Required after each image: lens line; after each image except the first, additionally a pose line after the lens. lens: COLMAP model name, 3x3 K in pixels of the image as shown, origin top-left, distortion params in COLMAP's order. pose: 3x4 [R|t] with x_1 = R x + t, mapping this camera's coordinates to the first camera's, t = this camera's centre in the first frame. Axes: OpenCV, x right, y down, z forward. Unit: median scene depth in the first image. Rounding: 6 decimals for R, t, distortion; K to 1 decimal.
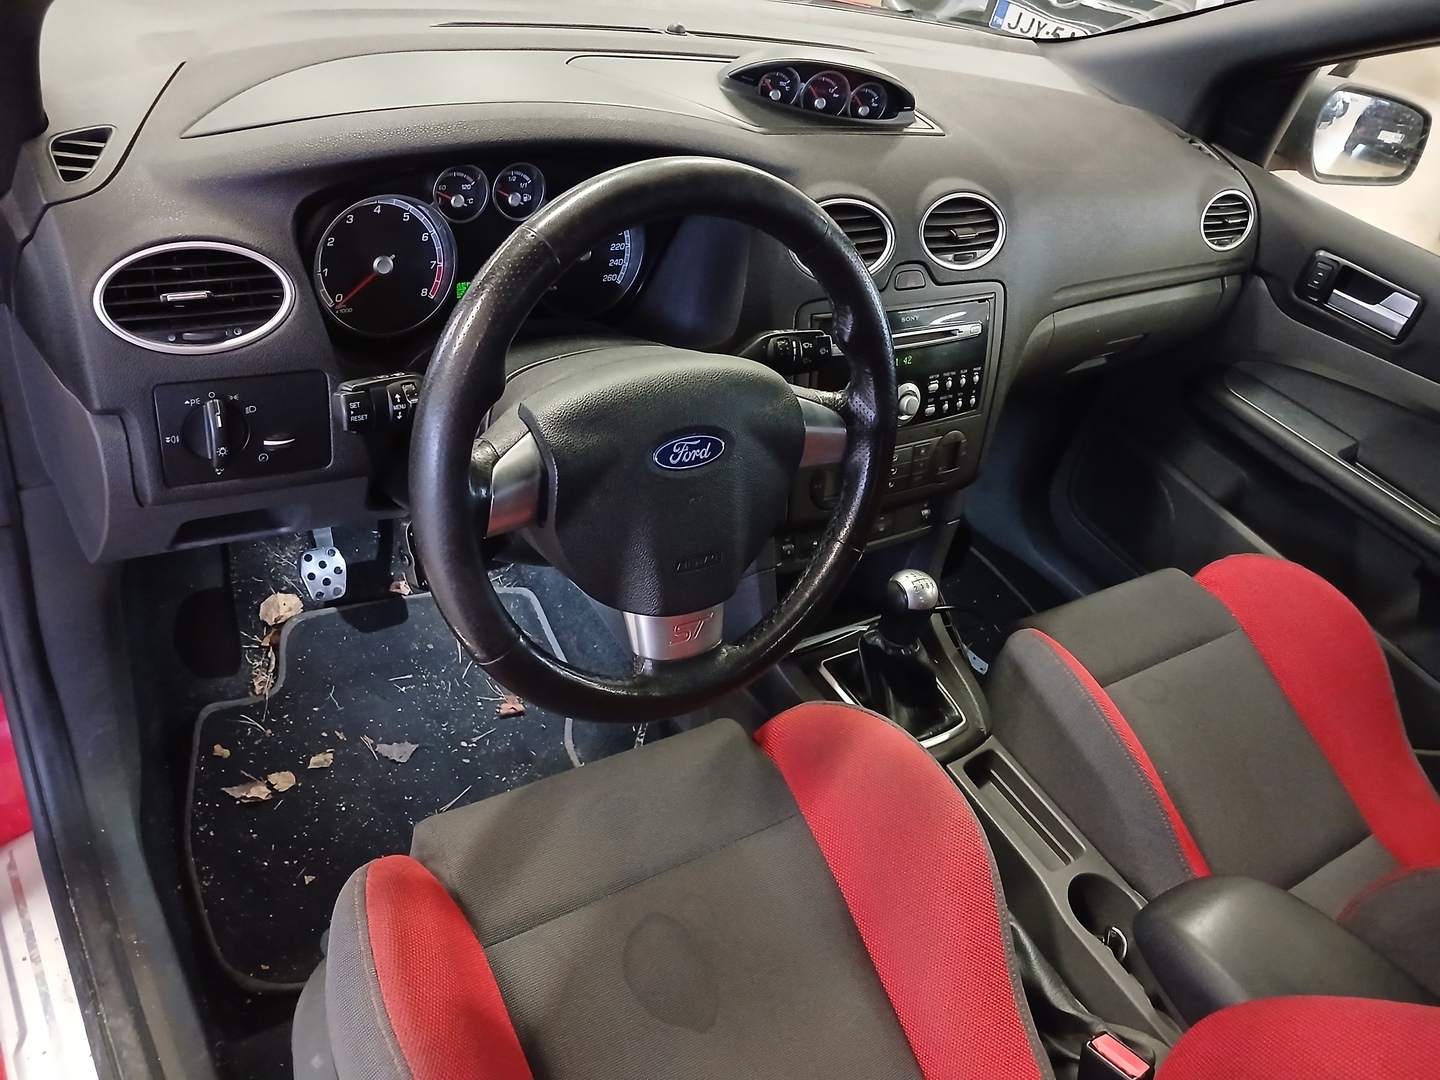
lens RADIAL K [[1122.6, 0, 720.9], [0, 1122.6, 566.7], [0, 0, 1]] dist [0.097810, -0.185095]
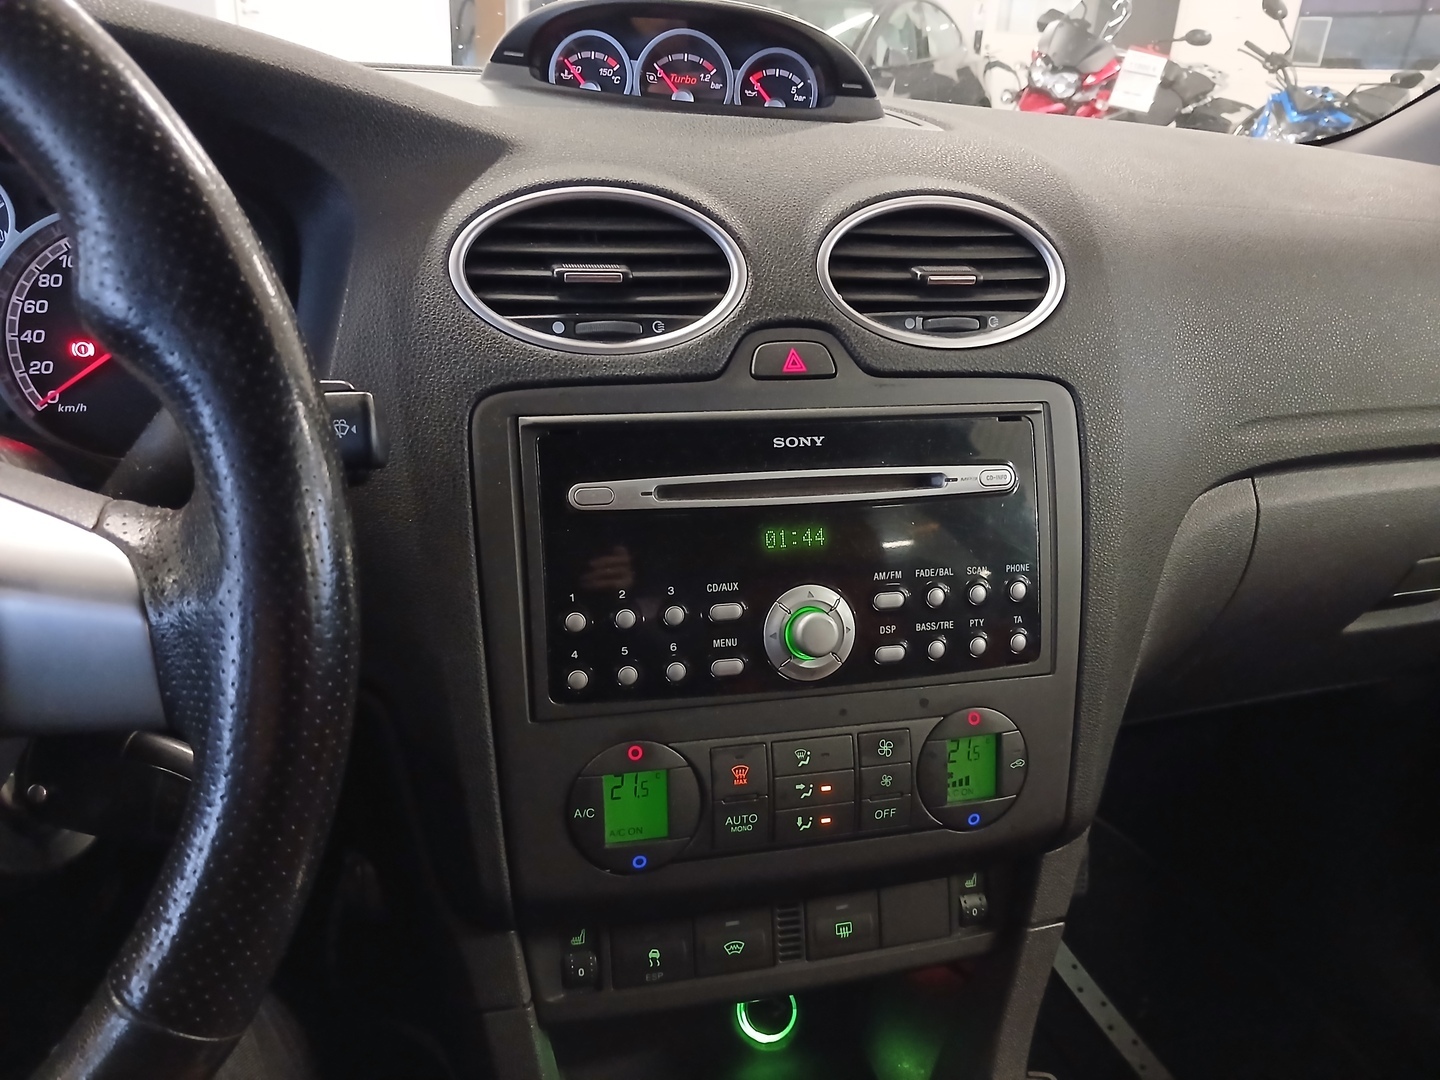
lens RADIAL K [[1053.4, 0, 711.5], [0, 1053.4, 543.8], [0, 0, 1]] dist [0.235985, -0.486499]
pose [[0.928429, -0.038911, -0.369466, 0.276855], [-0.083399, 0.947288, -0.309338, -0.046106], [0.362028, 0.318011, 0.876245, 0.604016]]
